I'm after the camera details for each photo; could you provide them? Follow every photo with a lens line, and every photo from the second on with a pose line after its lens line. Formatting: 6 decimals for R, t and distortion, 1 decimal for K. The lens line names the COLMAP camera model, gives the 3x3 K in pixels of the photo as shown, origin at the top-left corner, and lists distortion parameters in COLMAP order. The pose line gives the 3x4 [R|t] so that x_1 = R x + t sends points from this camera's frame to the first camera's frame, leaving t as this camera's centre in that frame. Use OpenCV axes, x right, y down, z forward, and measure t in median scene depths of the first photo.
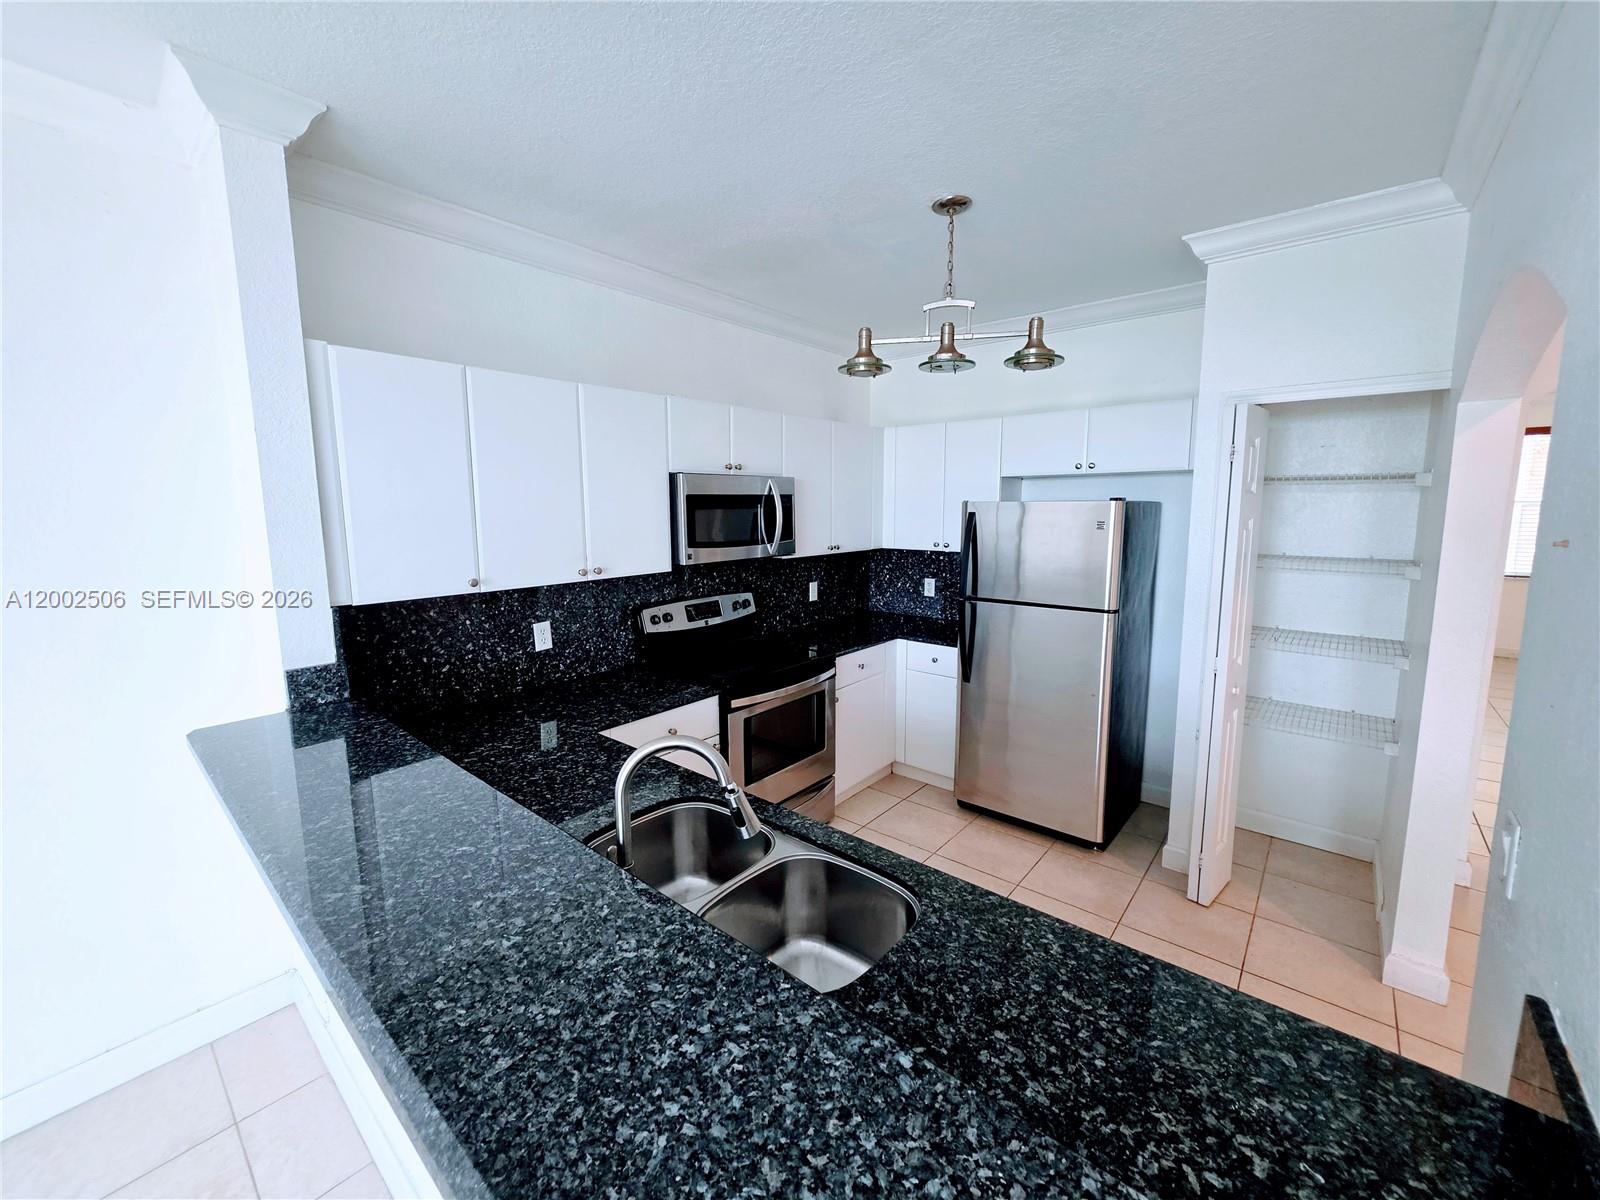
lens RADIAL K [[638.5, 0, 793.0], [0, 638.5, 594.5], [0, 0, 1]] dist [-0.003450, 0.000862]
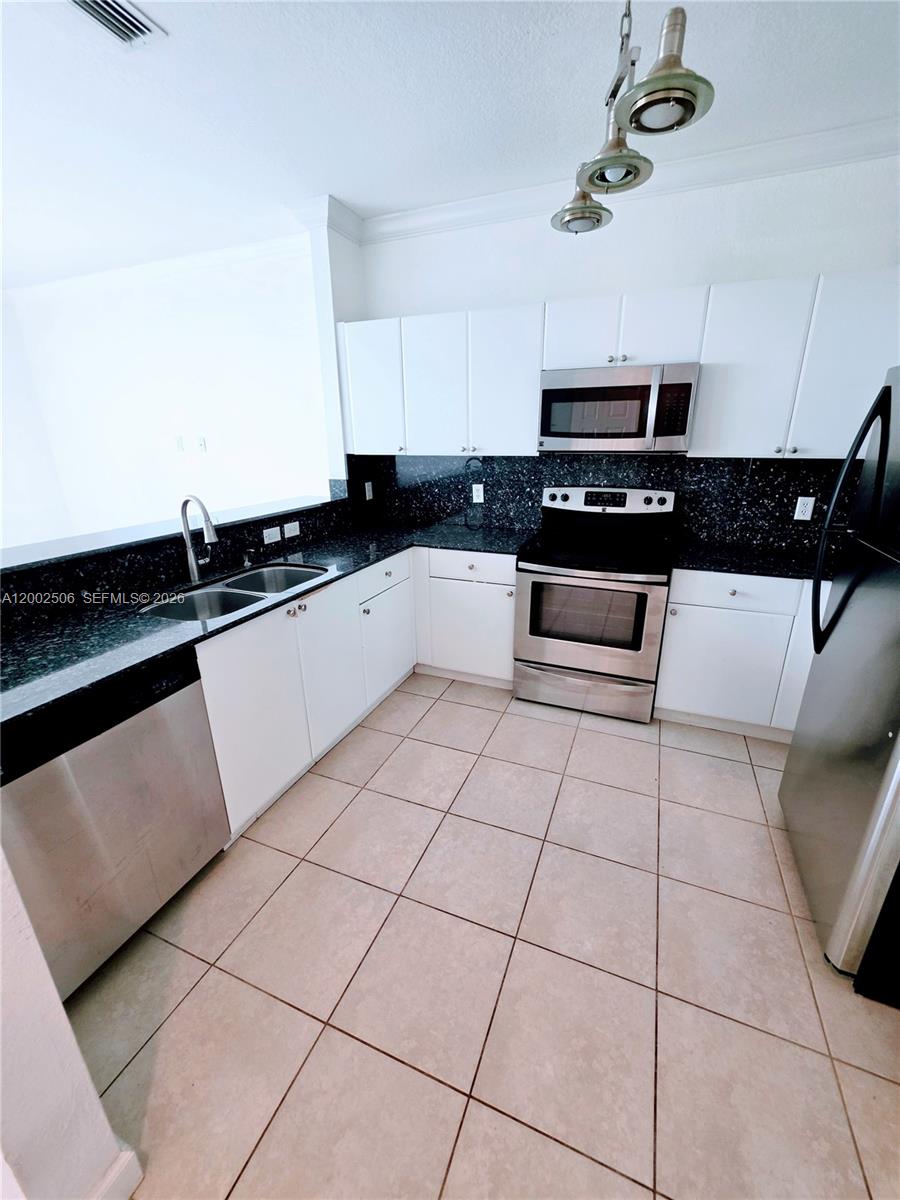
lens RADIAL K [[478.8, 0, 458.1], [0, 478.8, 595.5], [0, 0, 1]] dist [-0.003450, 0.000862]
pose [[0.324385, 0.306144, -0.895014, 0.806123], [-0.129113, 0.951653, 0.278722, -0.020022], [0.937072, 0.025144, 0.348229, 0.618717]]
